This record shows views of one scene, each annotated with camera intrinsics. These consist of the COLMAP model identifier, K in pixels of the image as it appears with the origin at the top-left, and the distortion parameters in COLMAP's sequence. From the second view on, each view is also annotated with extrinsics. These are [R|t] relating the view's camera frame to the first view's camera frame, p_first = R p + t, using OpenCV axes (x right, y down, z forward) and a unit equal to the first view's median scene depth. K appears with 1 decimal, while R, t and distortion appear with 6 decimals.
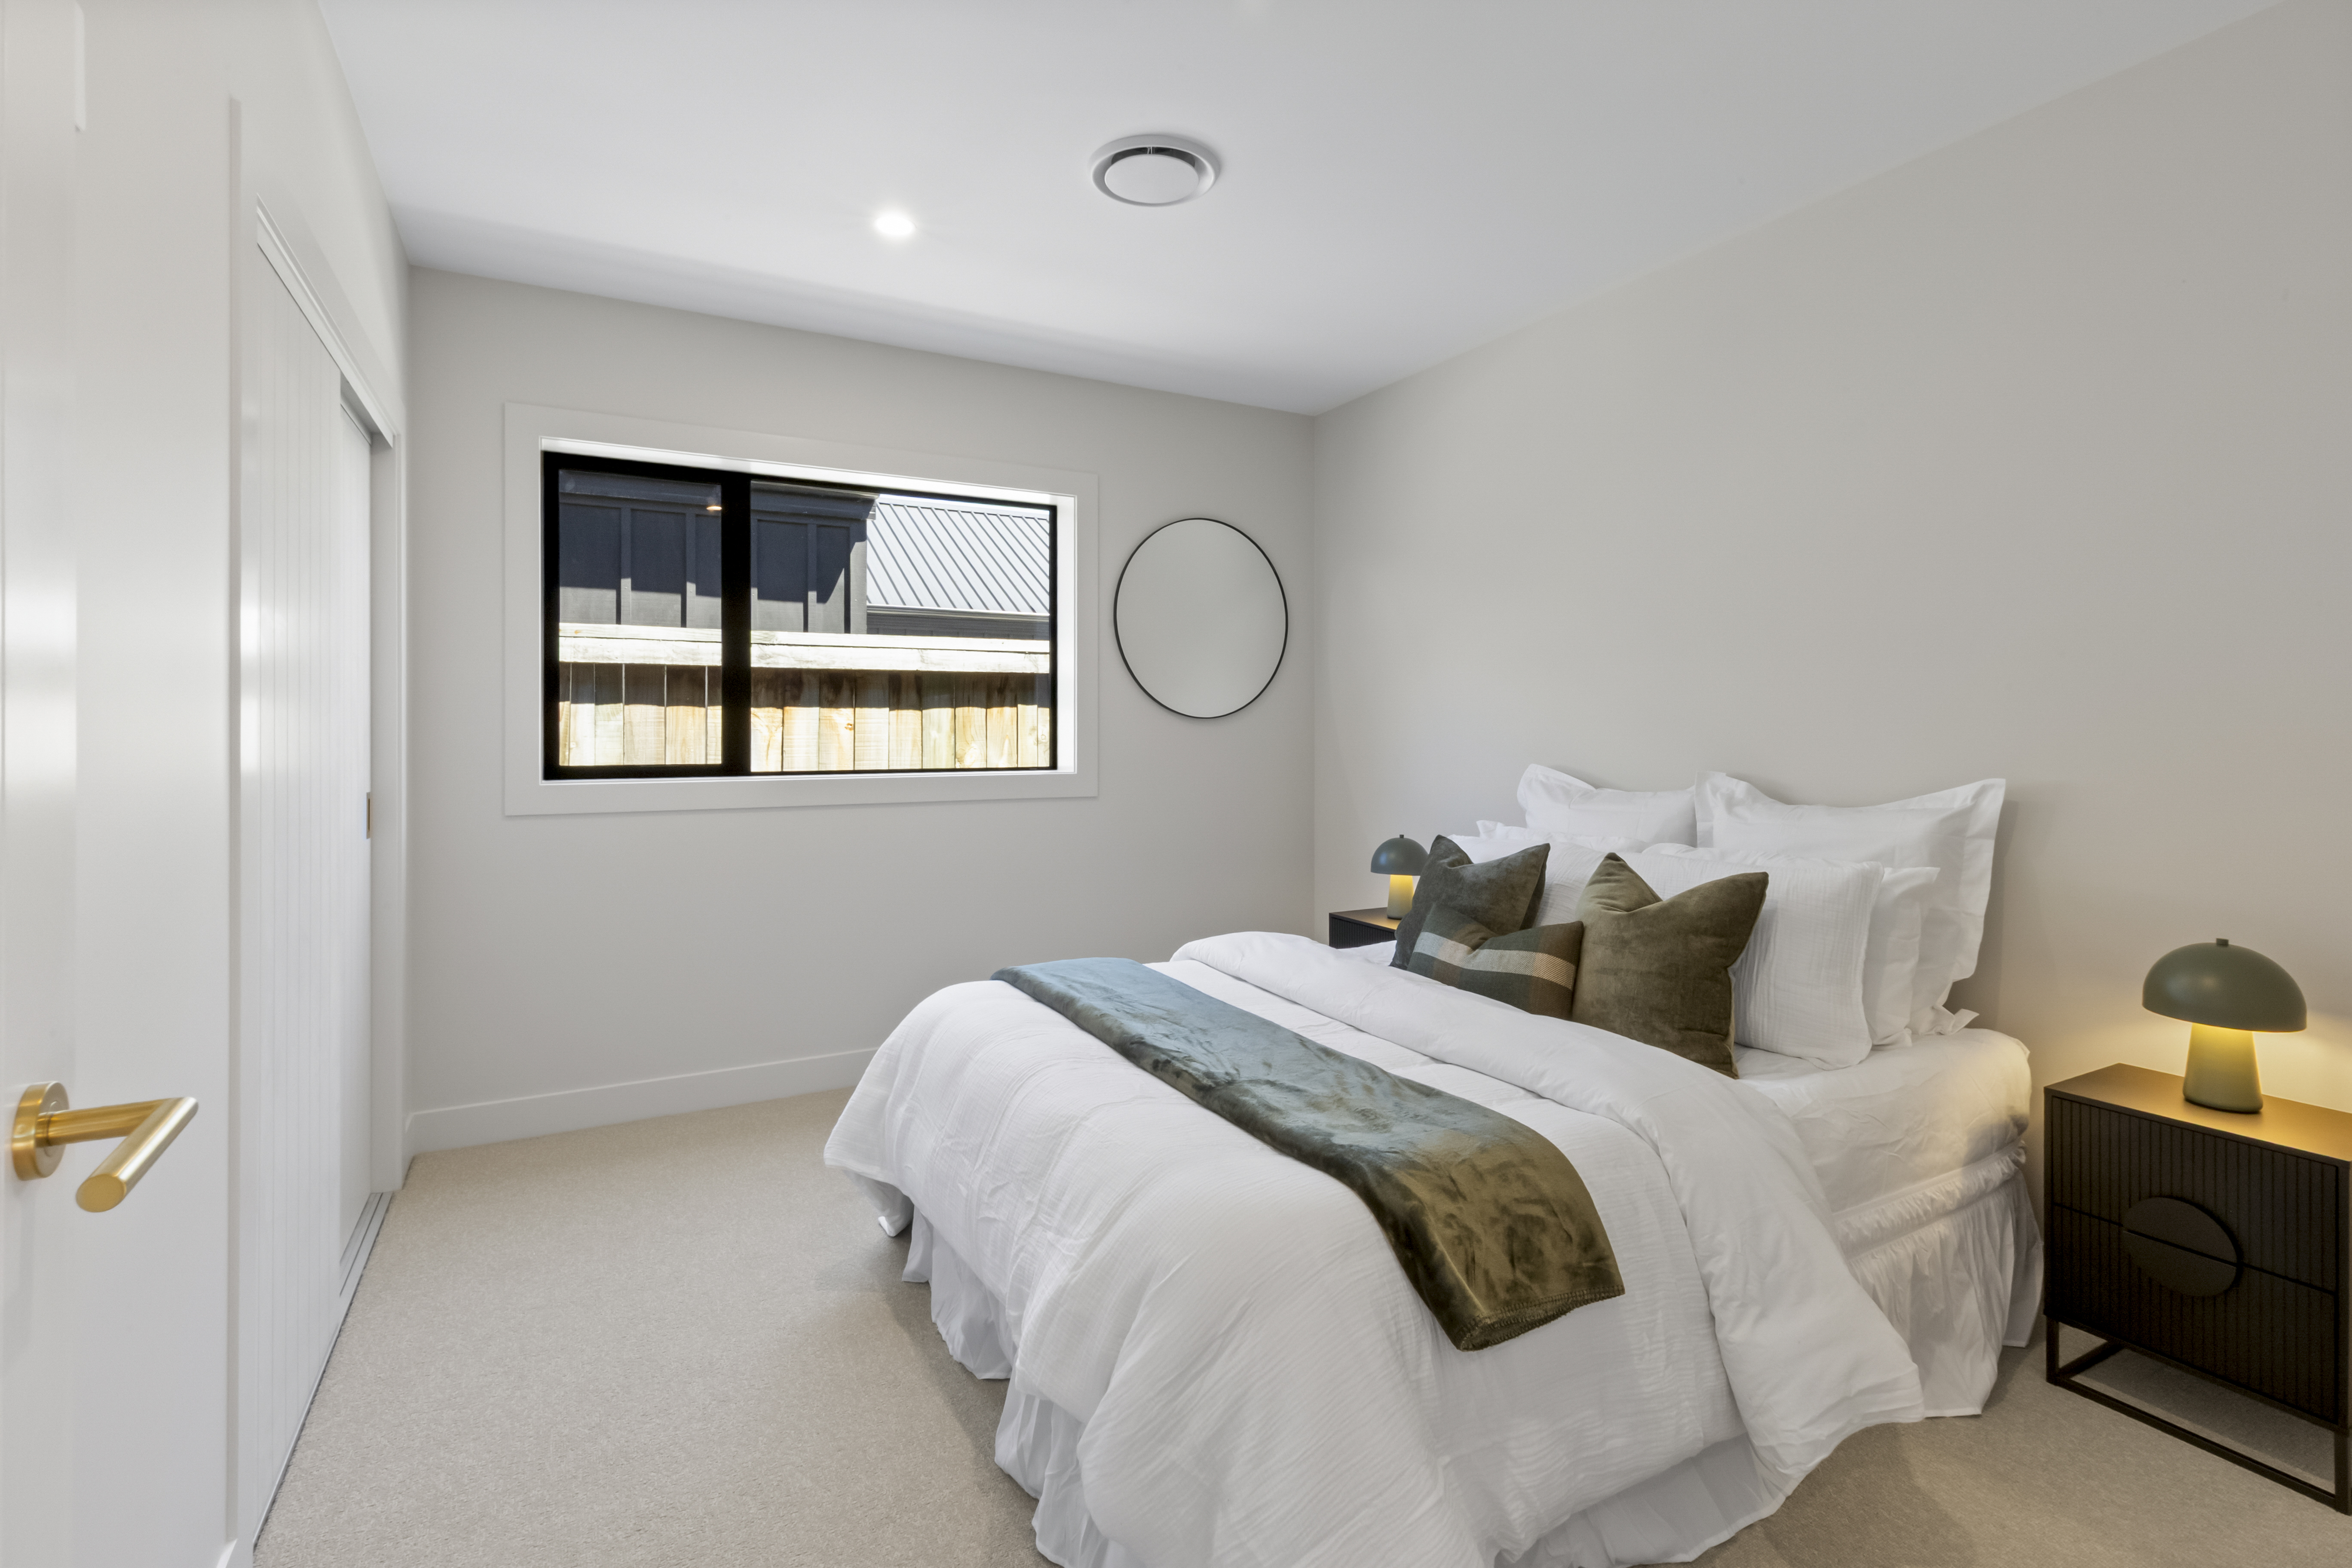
lens RADIAL K [[1080.4, 0, 1180.8], [0, 1080.4, 766.4], [0, 0, 1]] dist [0.001375, -0.000170]
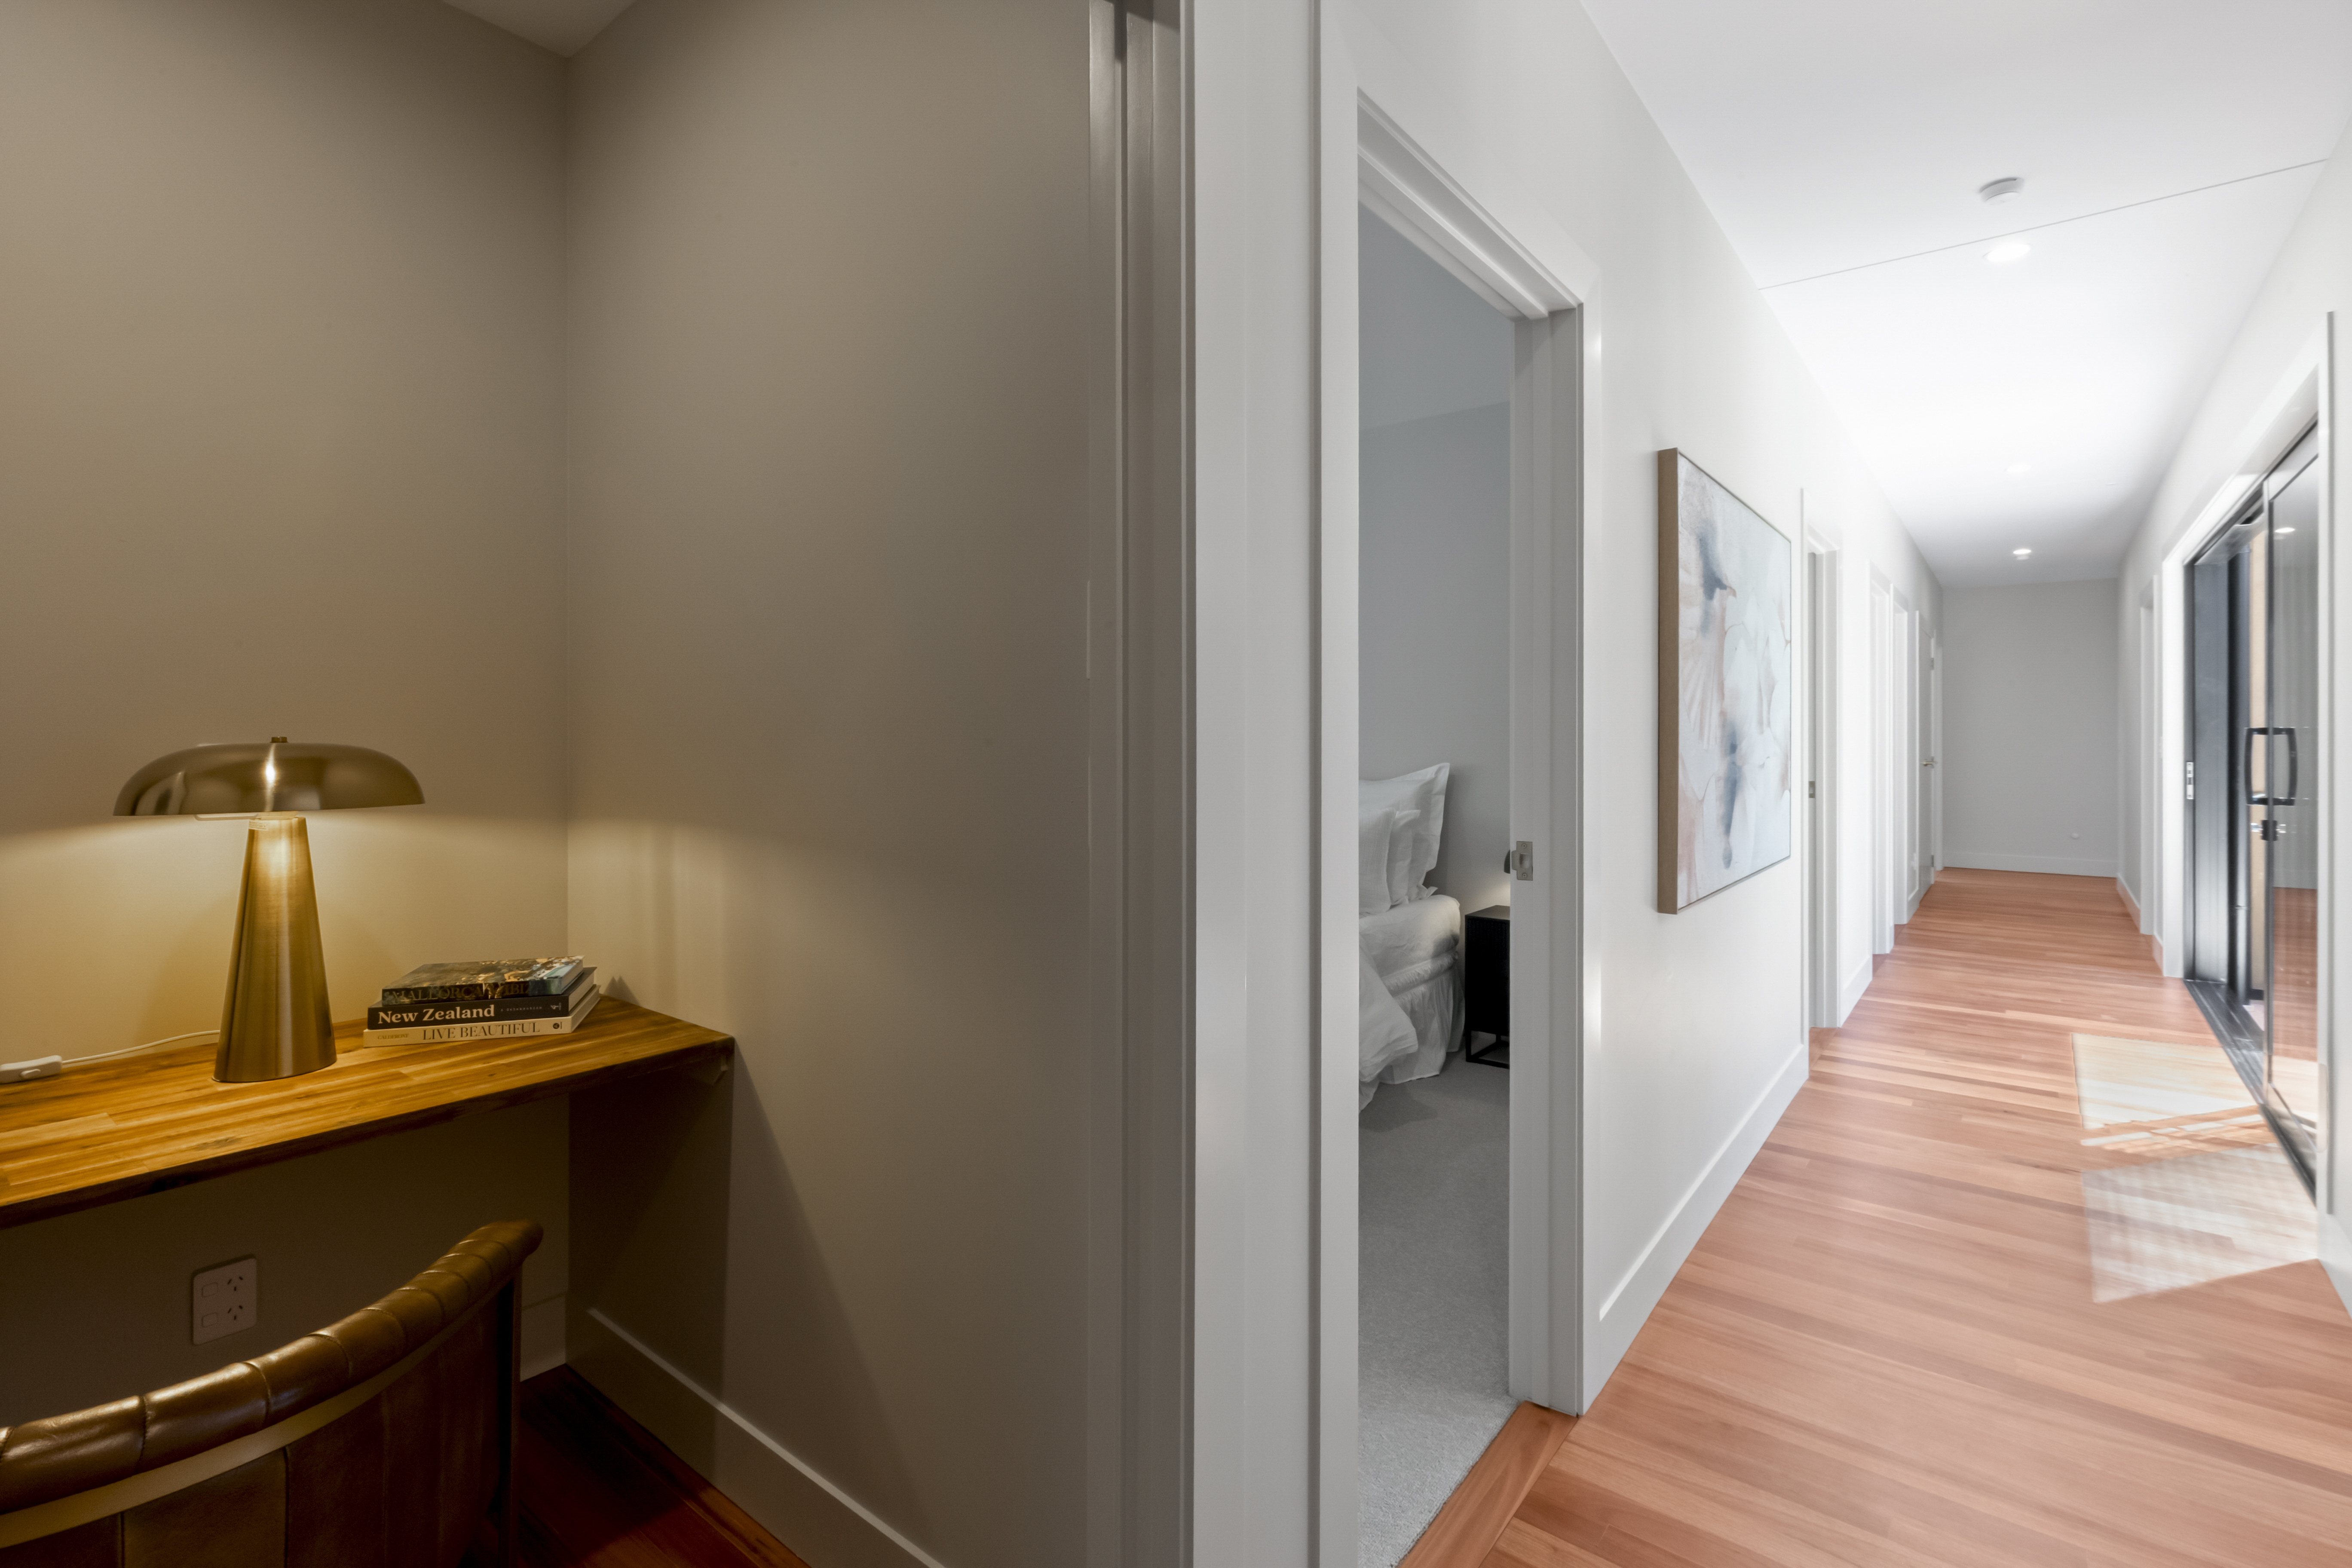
lens RADIAL K [[1080.4, 0, 1169.5], [0, 1080.4, 766.7], [0, 0, 1]] dist [0.001375, -0.000170]
pose [[0.921815, 0.001228, 0.387628, -0.439810], [-0.002143, 0.999996, 0.001927, 0.016103], [-0.387624, -0.002607, 0.921814, -0.576068]]
